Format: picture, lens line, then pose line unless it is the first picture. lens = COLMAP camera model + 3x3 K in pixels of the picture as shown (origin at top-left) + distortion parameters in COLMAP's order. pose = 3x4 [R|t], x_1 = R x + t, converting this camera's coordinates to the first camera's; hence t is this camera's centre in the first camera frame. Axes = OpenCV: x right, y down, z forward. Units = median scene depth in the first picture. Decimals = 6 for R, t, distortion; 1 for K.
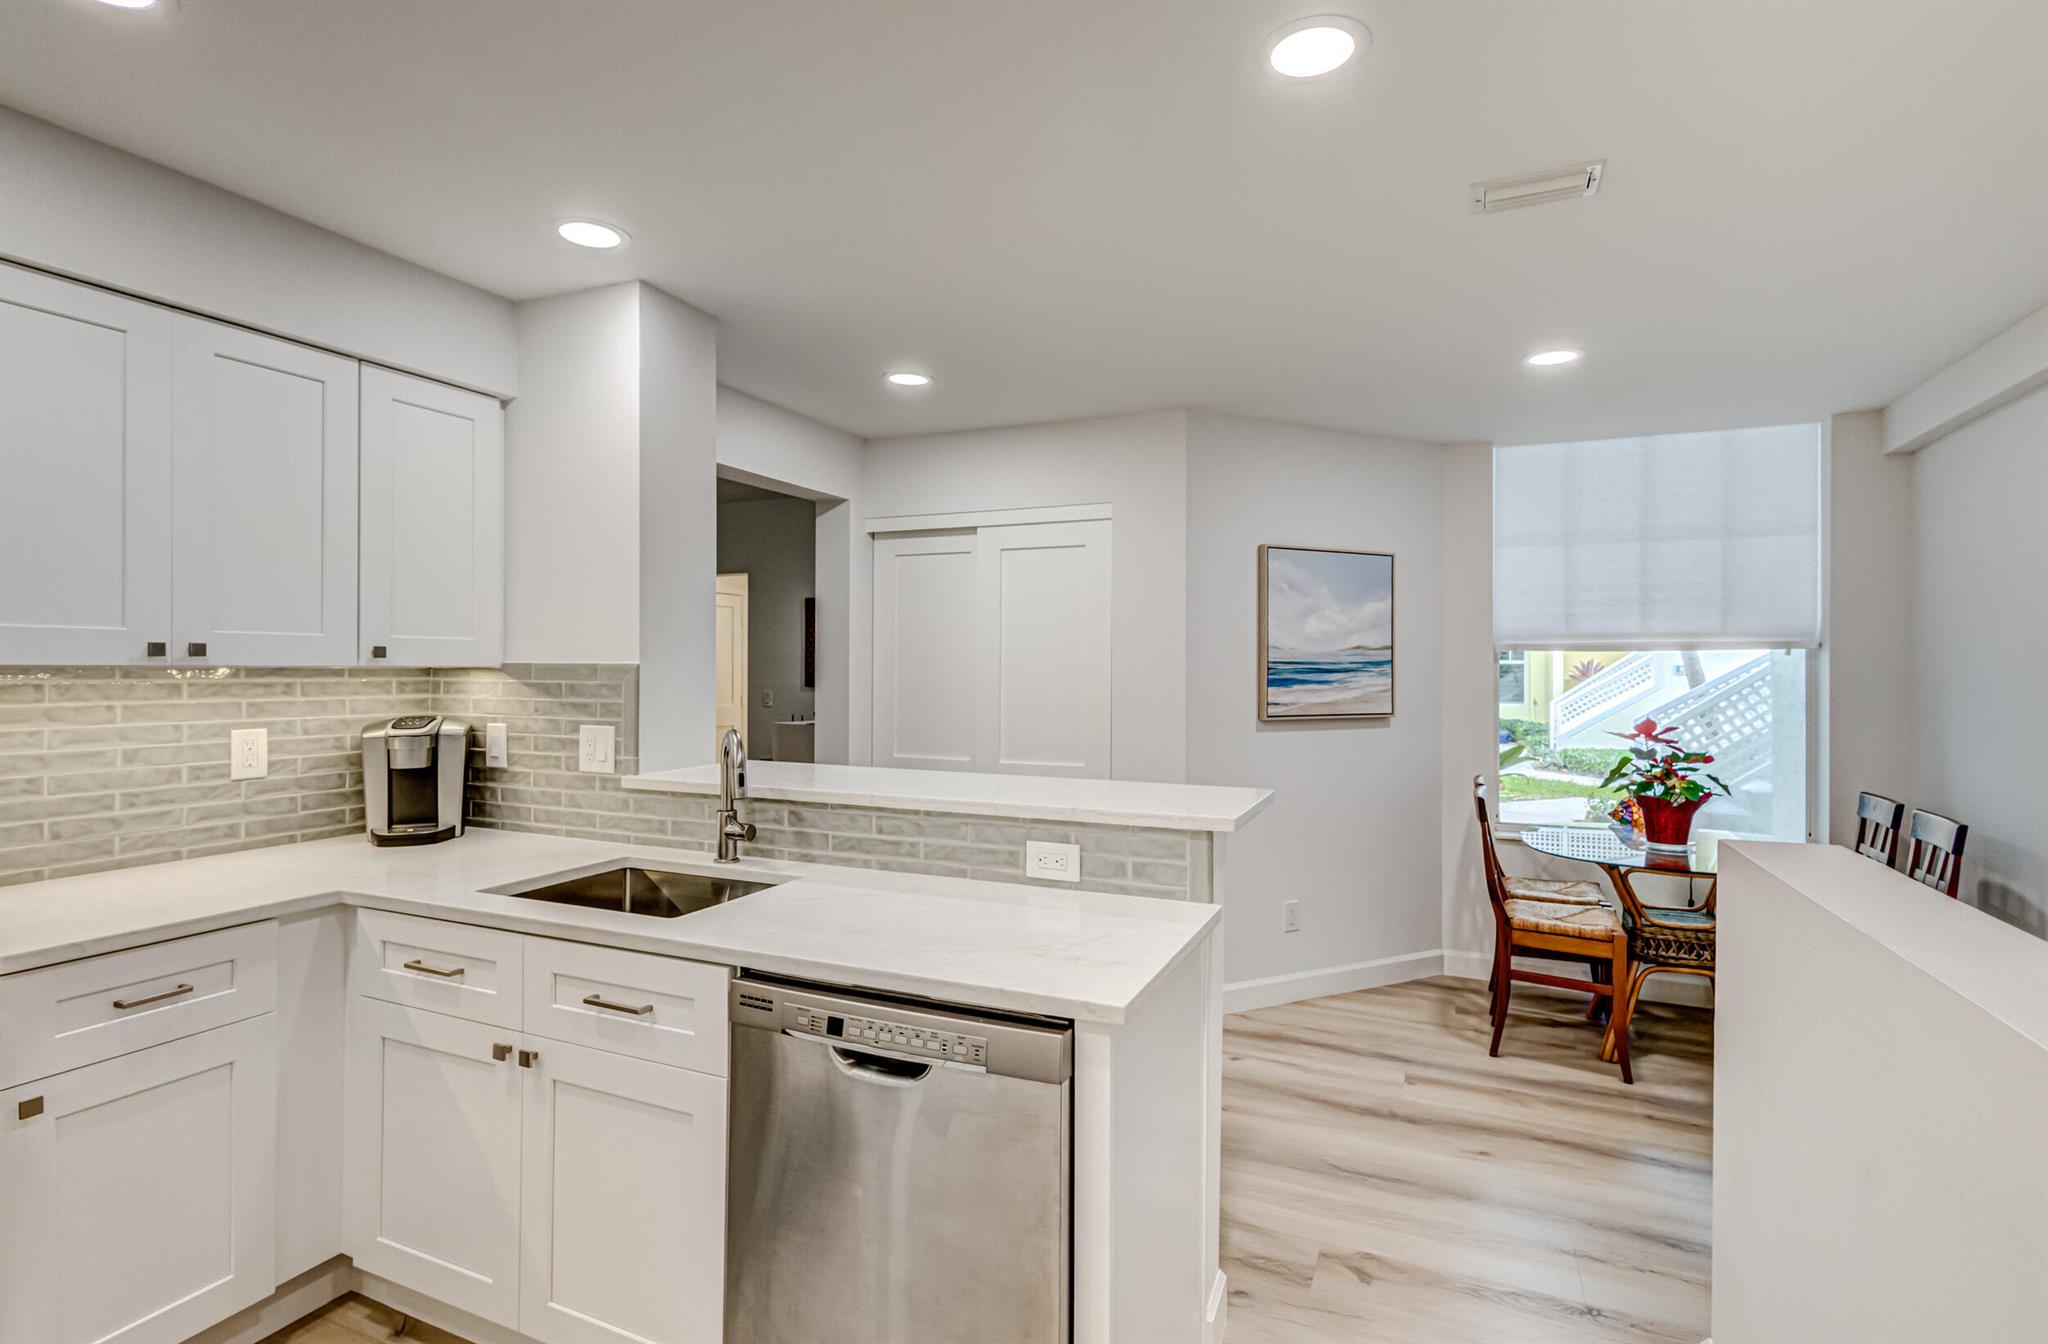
lens RADIAL K [[994.7, 0, 1027.4], [0, 994.7, 662.7], [0, 0, 1]] dist [0.024265, -0.001612]
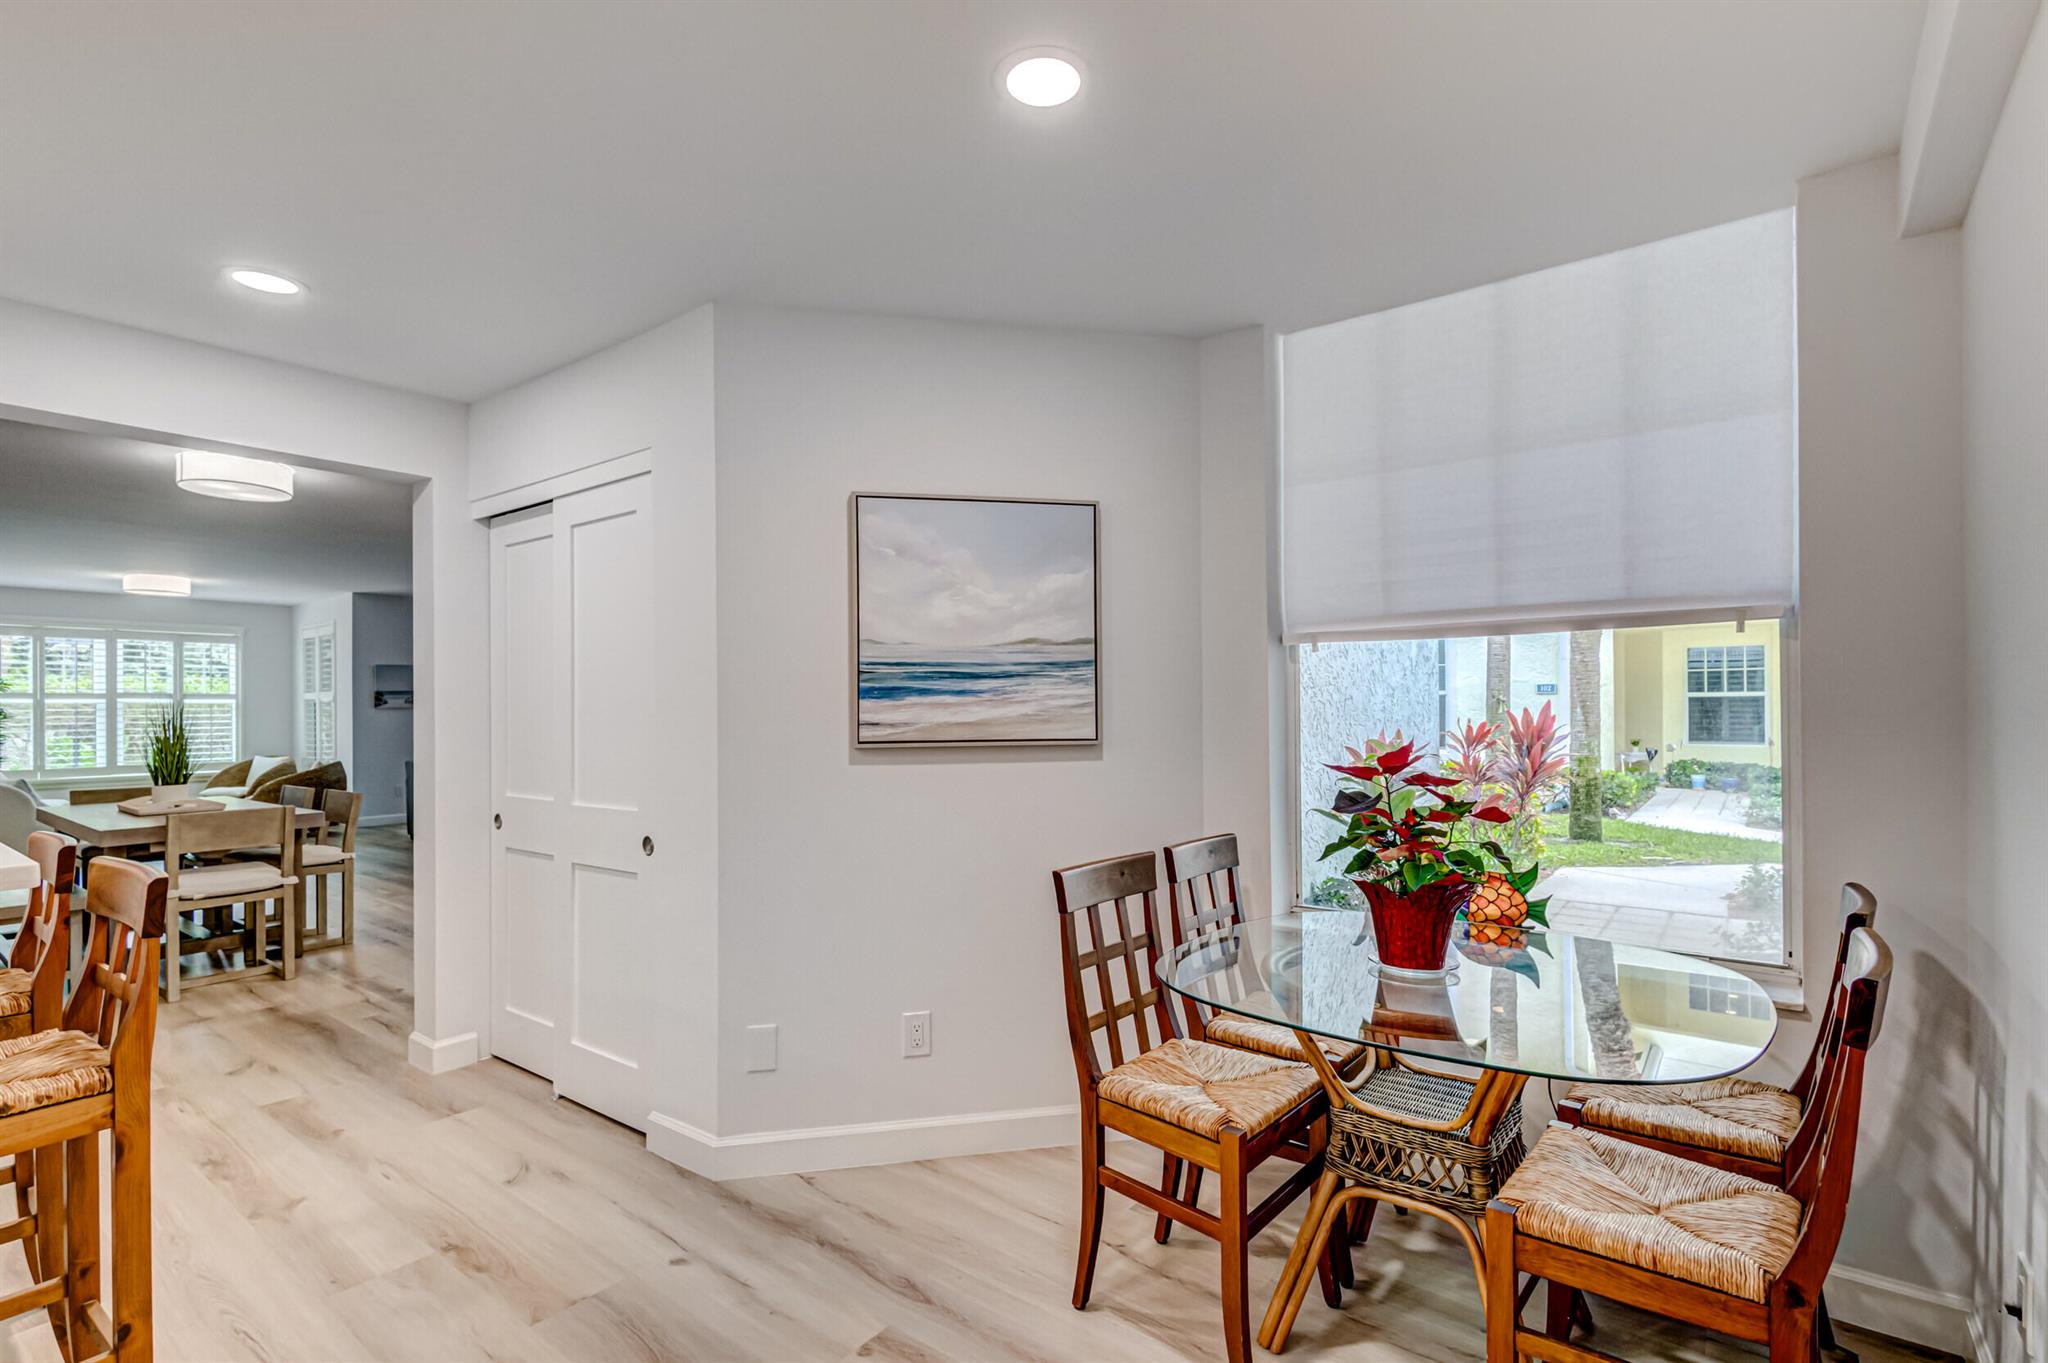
lens RADIAL K [[957.3, 0, 1023.2], [0, 957.3, 706.7], [0, 0, 1]] dist [0.009190, 0.000186]
pose [[0.969067, -0.010361, -0.246579, 0.747712], [0.009773, 0.999946, -0.003608, 0.048372], [0.246603, 0.001087, 0.969116, 0.569739]]
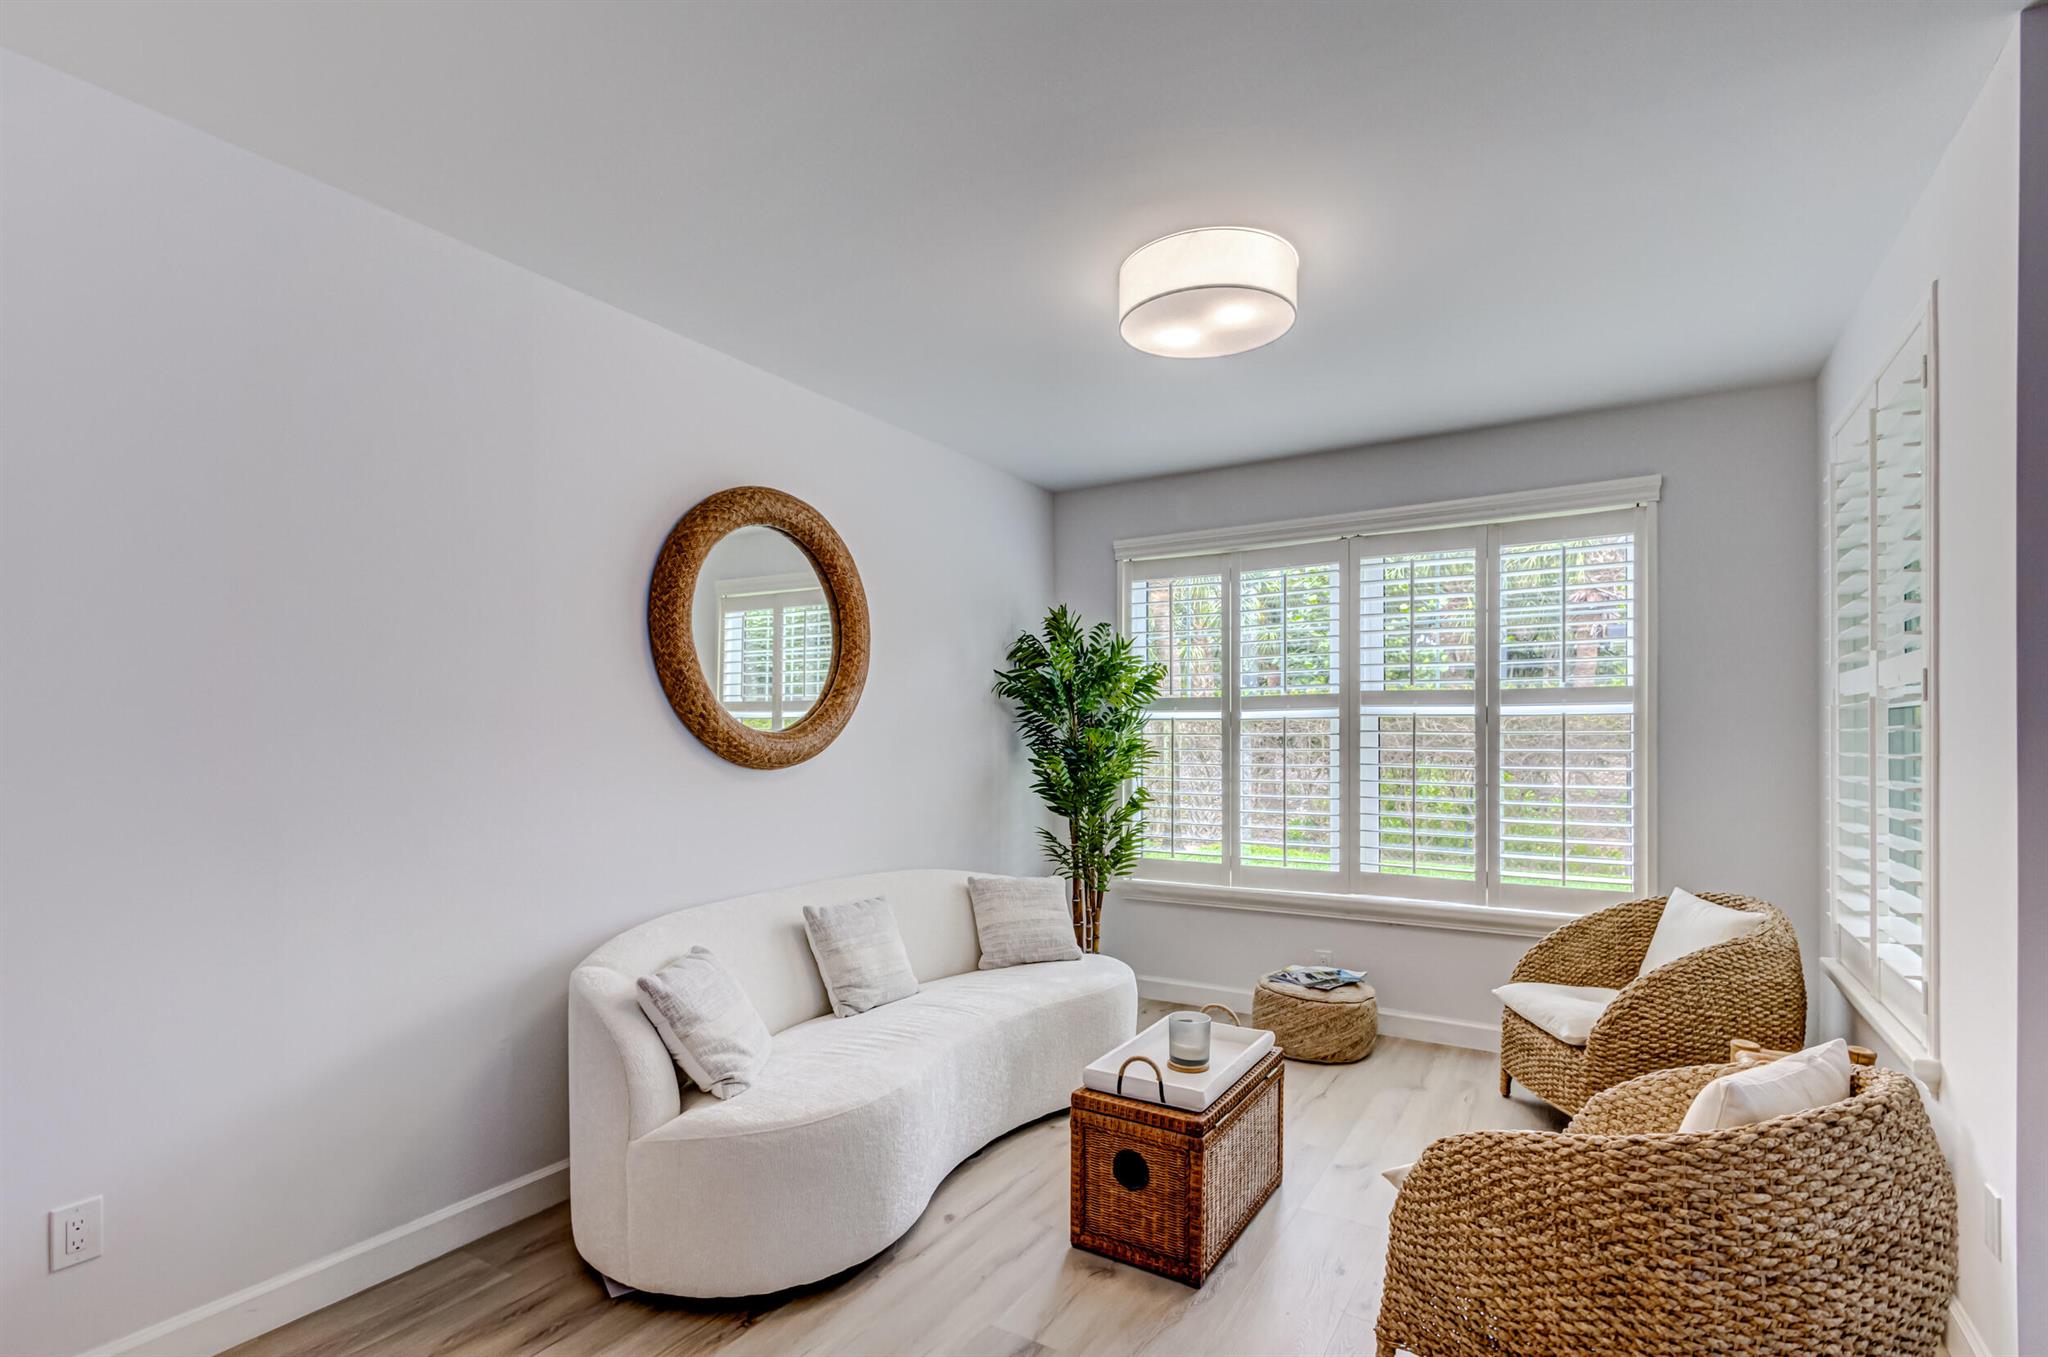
lens RADIAL K [[973.7, 0, 1015.2], [0, 973.7, 704.7], [0, 0, 1]] dist [0.018075, -0.000974]
pose [[-0.141096, -0.031743, -0.989487, -1.891817], [0.003425, 0.999464, -0.032552, 0.015946], [0.989990, -0.007981, -0.140912, 2.925275]]
